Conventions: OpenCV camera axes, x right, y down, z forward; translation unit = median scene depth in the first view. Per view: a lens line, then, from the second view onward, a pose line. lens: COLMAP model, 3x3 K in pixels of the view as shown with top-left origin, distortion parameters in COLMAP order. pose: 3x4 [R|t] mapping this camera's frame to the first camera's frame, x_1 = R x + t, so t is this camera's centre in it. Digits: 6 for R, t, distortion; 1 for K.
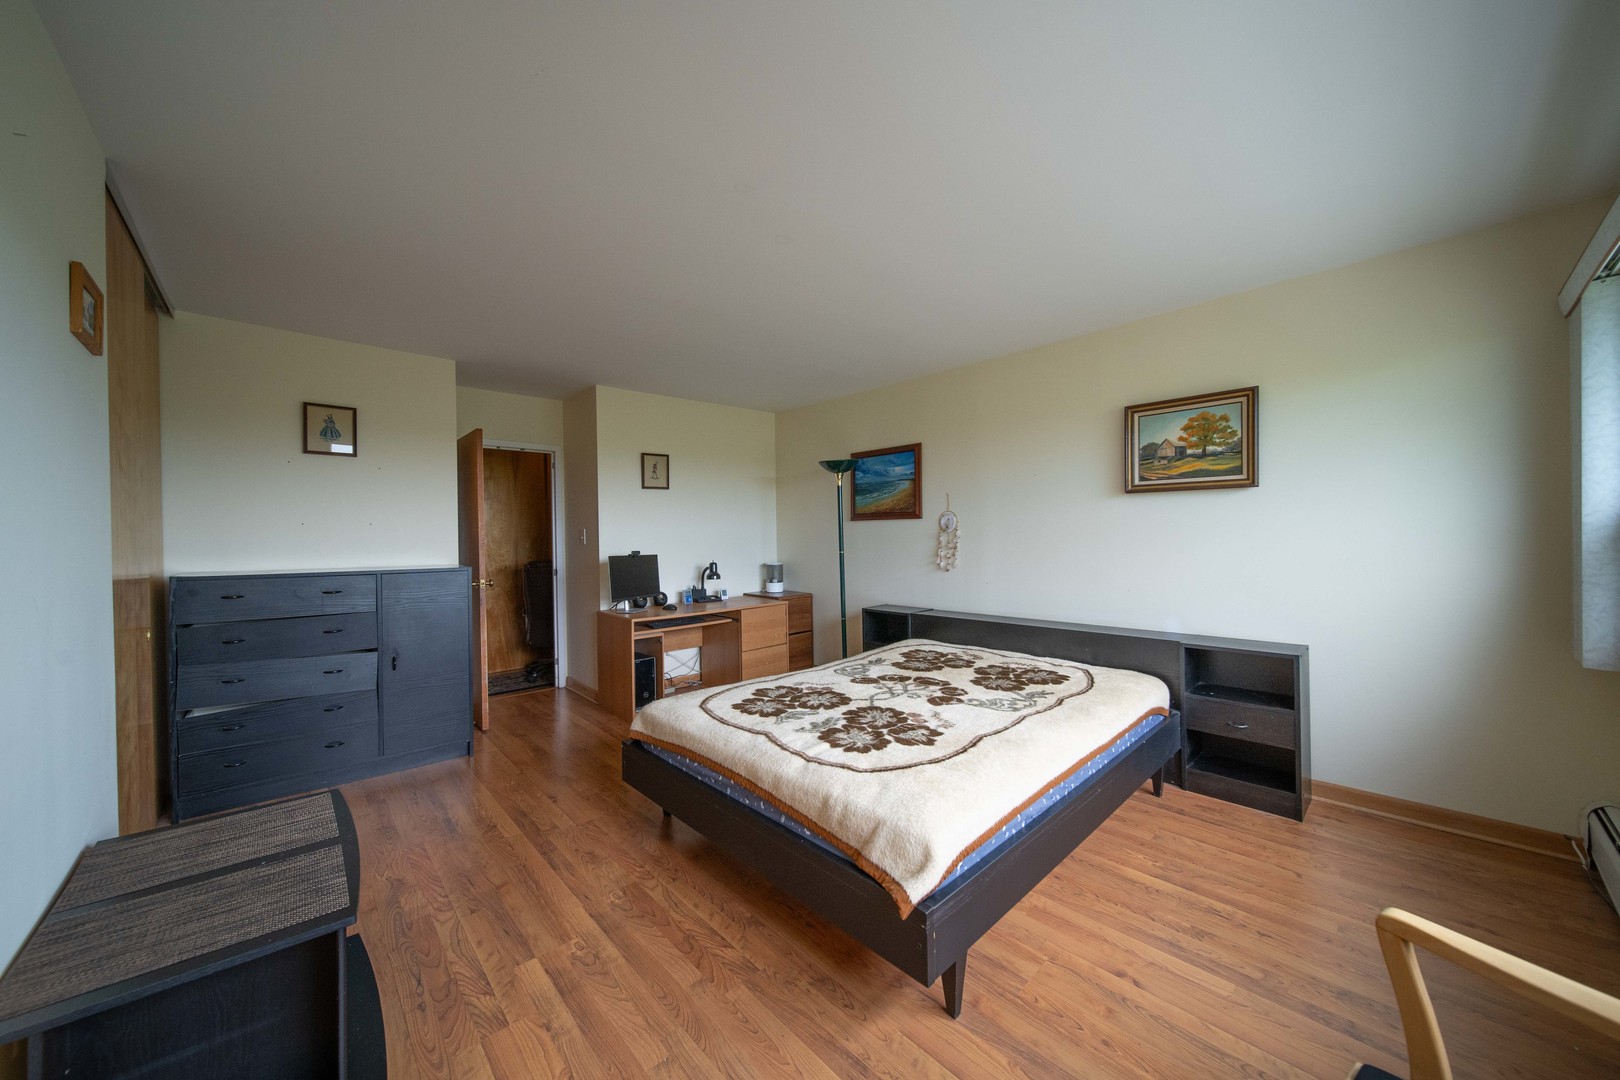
lens RADIAL K [[572.6, 0, 810.0], [0, 572.6, 540.0], [0, 0, 1]] dist [-0.000826, -0.000146]
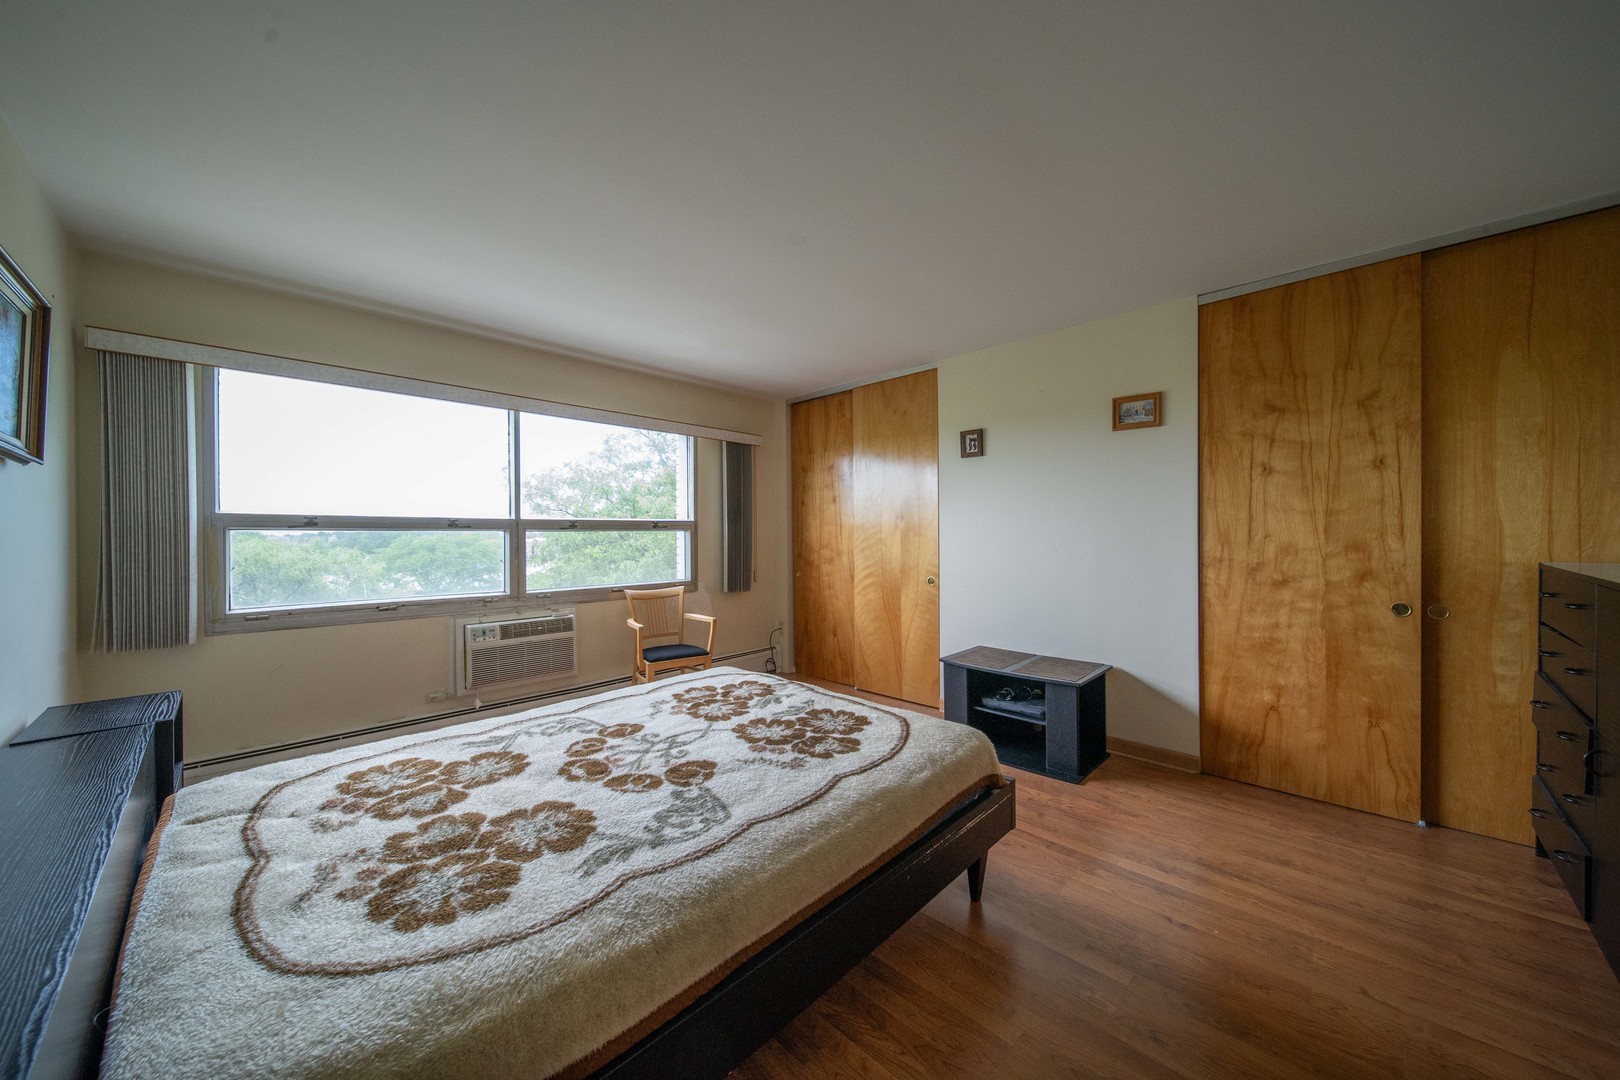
lens RADIAL K [[572.6, 0, 810.0], [0, 572.6, 540.0], [0, 0, 1]] dist [-0.000826, -0.000146]
pose [[-0.998696, 0.020517, -0.046755, -0.008073], [0.019497, 0.999564, 0.022155, -0.011424], [0.047189, 0.021214, -0.998661, 1.858386]]
